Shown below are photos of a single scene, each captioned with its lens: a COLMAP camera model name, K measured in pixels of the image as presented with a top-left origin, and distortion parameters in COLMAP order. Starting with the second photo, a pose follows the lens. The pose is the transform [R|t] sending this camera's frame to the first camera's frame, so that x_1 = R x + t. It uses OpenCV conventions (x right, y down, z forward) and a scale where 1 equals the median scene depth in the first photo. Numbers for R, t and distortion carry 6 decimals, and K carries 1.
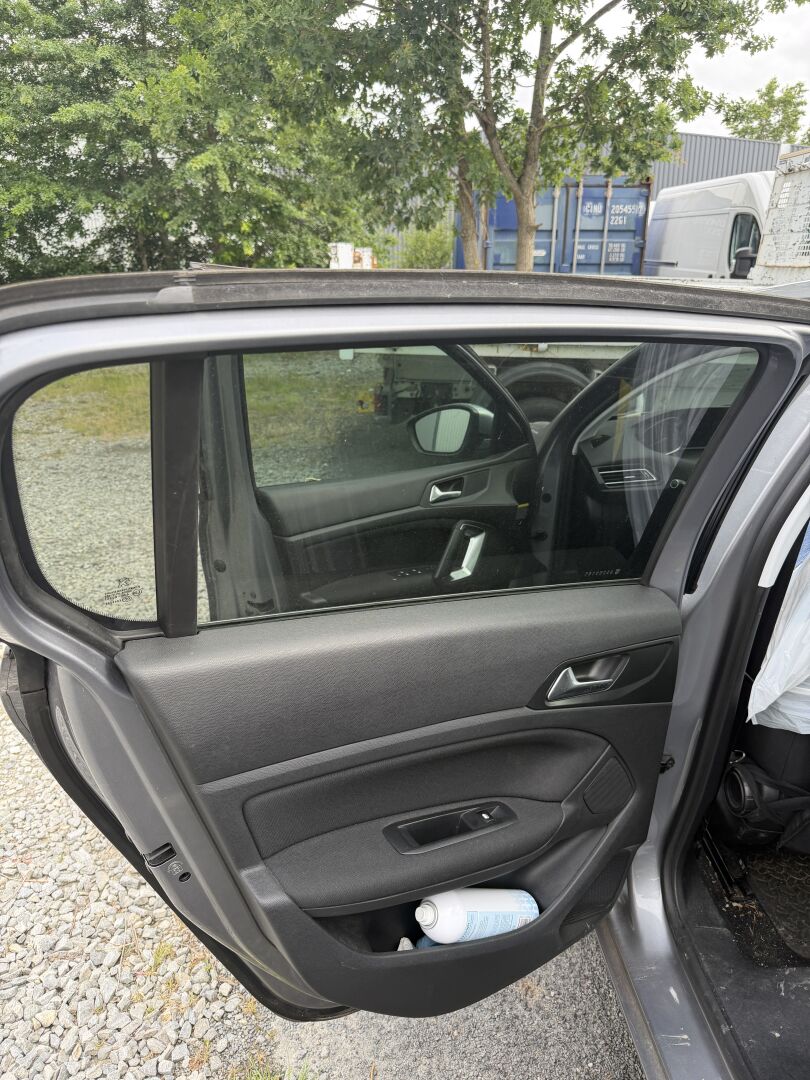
lens RADIAL K [[771.3, 0, 405.0], [0, 771.3, 540.0], [0, 0, 1]] dist [-0.007497, -0.003222]
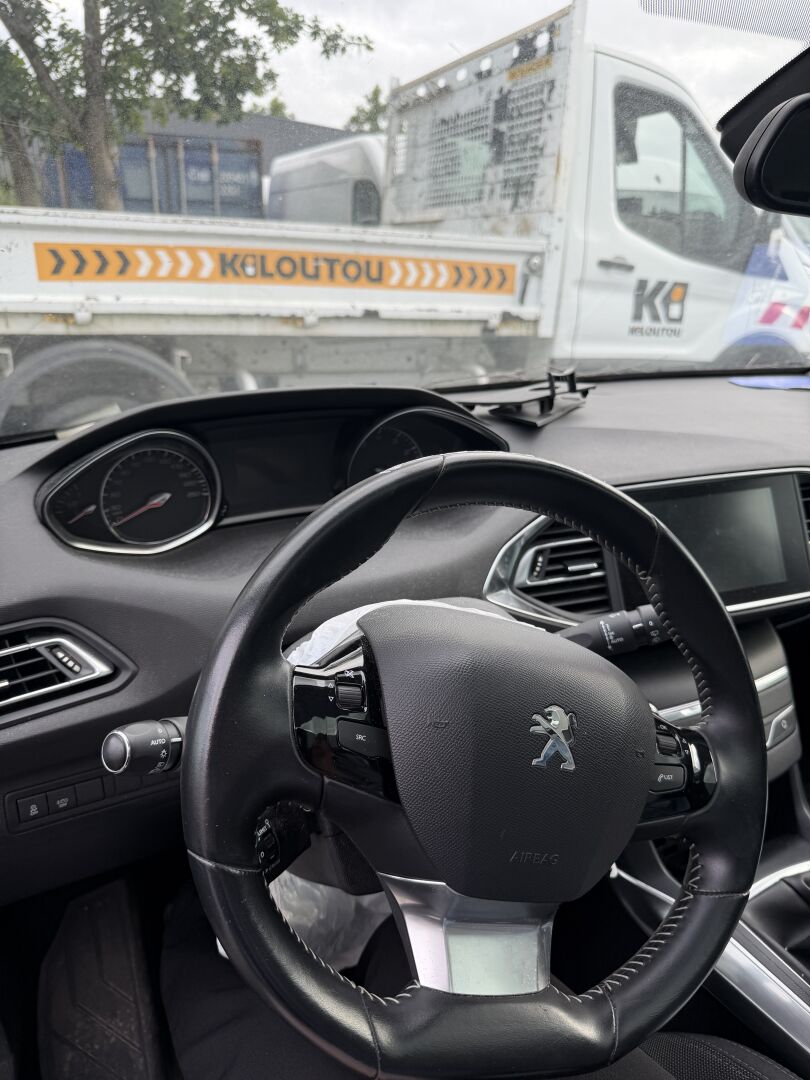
lens RADIAL K [[754.1, 0, 406.5], [0, 754.1, 592.1], [0, 0, 1]] dist [-0.047343, -0.006908]
pose [[0.908087, -0.159206, 0.387339, 0.063737], [0.132844, 0.986660, 0.094099, -0.021355], [-0.397153, -0.033995, 0.917123, 0.142455]]
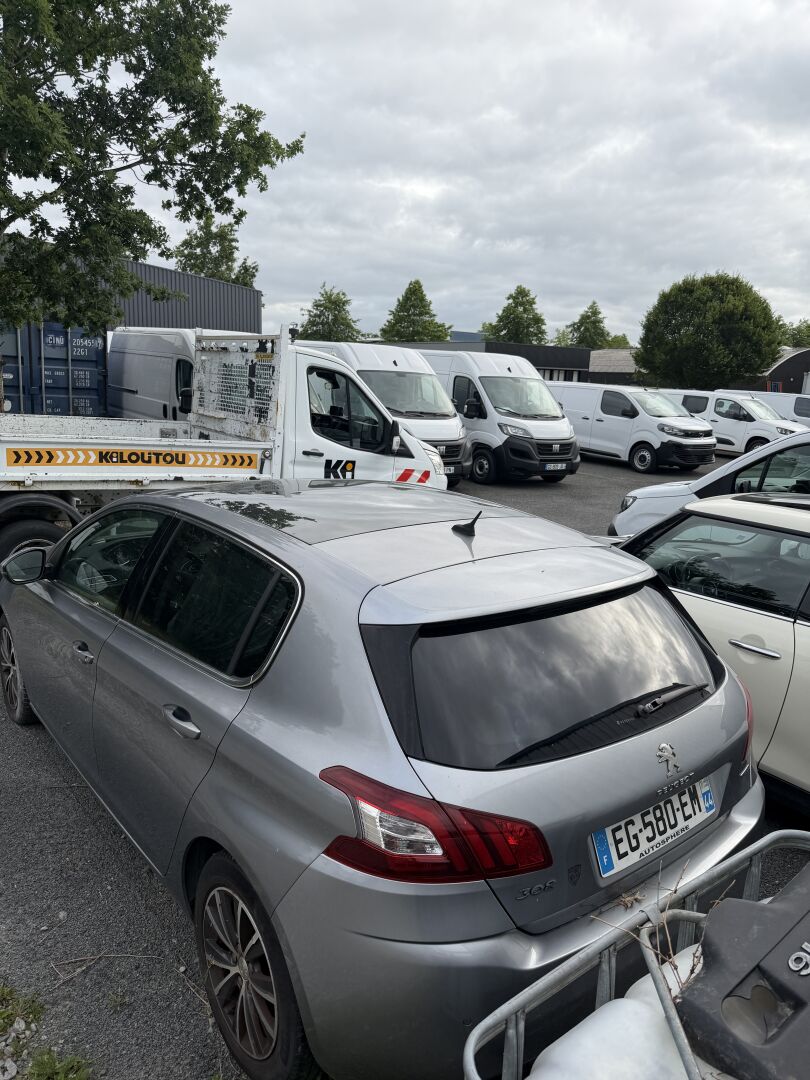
lens RADIAL K [[765.7, 0, 407.2], [0, 765.7, 560.5], [0, 0, 1]] dist [0.014907, -0.025232]
pose [[0.801453, -0.092069, 0.590928, -0.036073], [0.144992, 0.988514, -0.042633, 0.010373], [-0.580216, 0.119848, 0.805597, -0.164784]]
